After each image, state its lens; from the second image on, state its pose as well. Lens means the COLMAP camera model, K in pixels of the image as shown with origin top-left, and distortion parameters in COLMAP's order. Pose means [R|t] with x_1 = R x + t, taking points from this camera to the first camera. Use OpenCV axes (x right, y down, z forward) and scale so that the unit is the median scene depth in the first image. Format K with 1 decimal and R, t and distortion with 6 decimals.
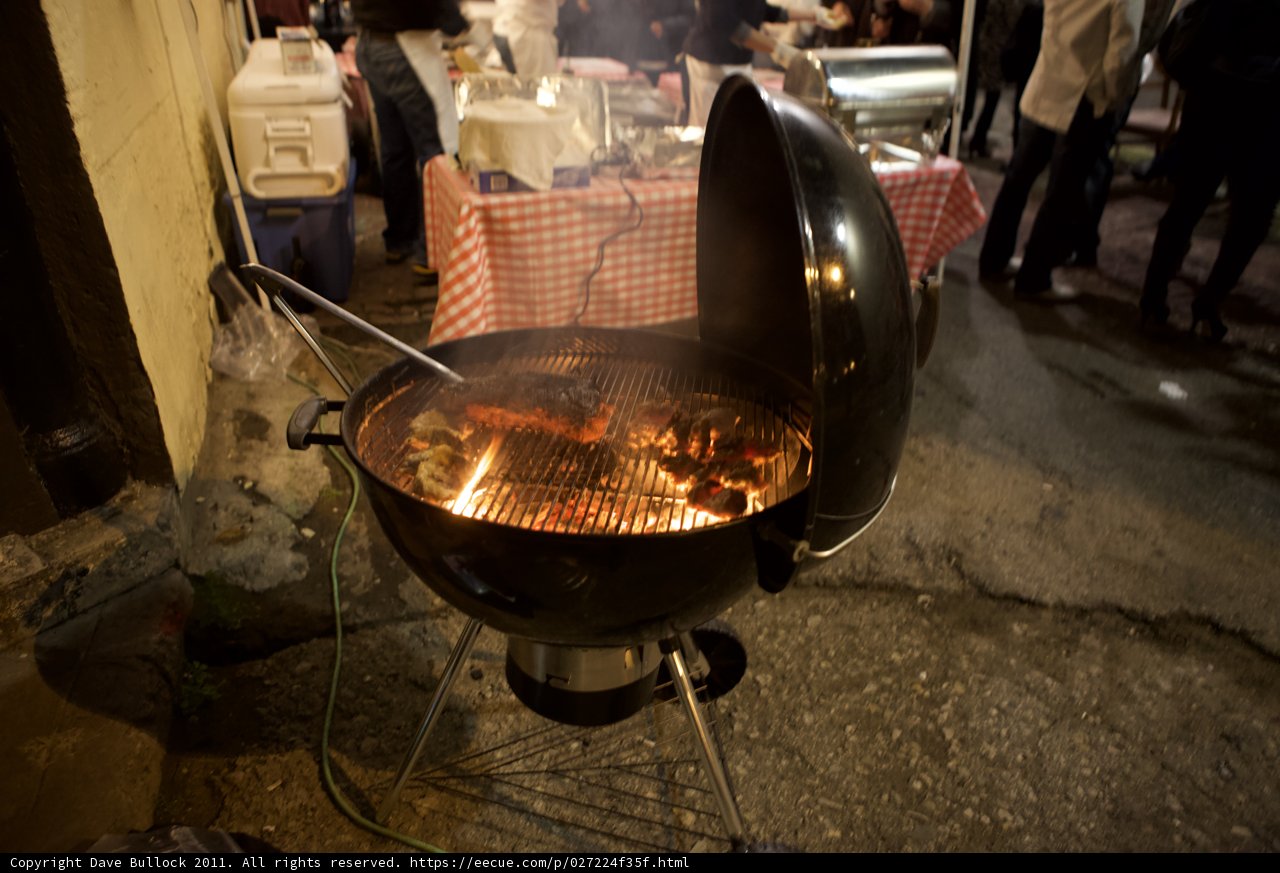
lens RADIAL K [[1128.4, 0, 635.7], [0, 1128.4, 423.5], [0, 0, 1]] dist [-0.006718, 0.147876]
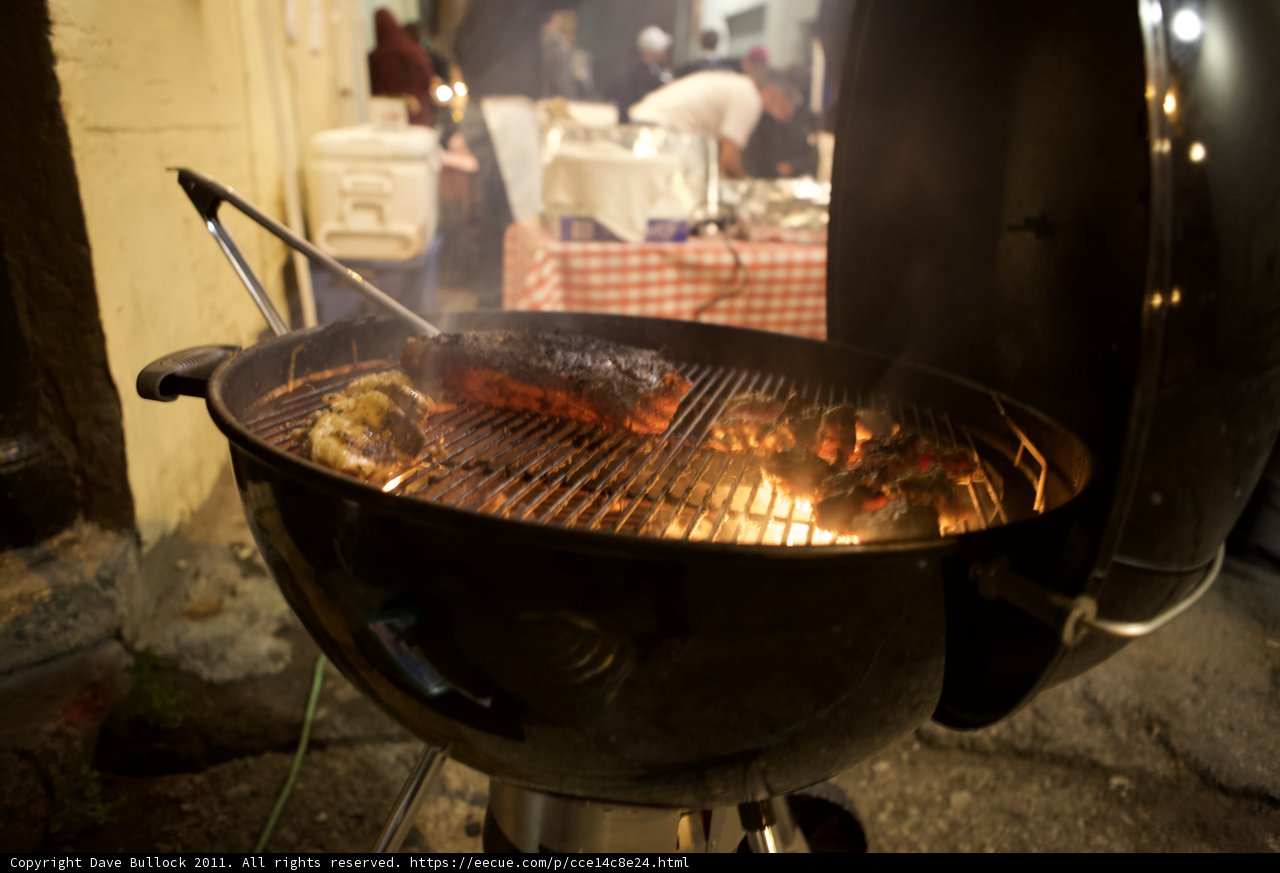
lens RADIAL K [[943.7, 0, 634.1], [0, 943.7, 437.2], [0, 0, 1]] dist [-0.058283, 0.085648]
pose [[0.992353, 0.064328, -0.105347, 0.004208], [-0.082411, 0.980669, -0.177475, 0.073698], [0.091894, 0.184800, 0.978471, 0.369532]]
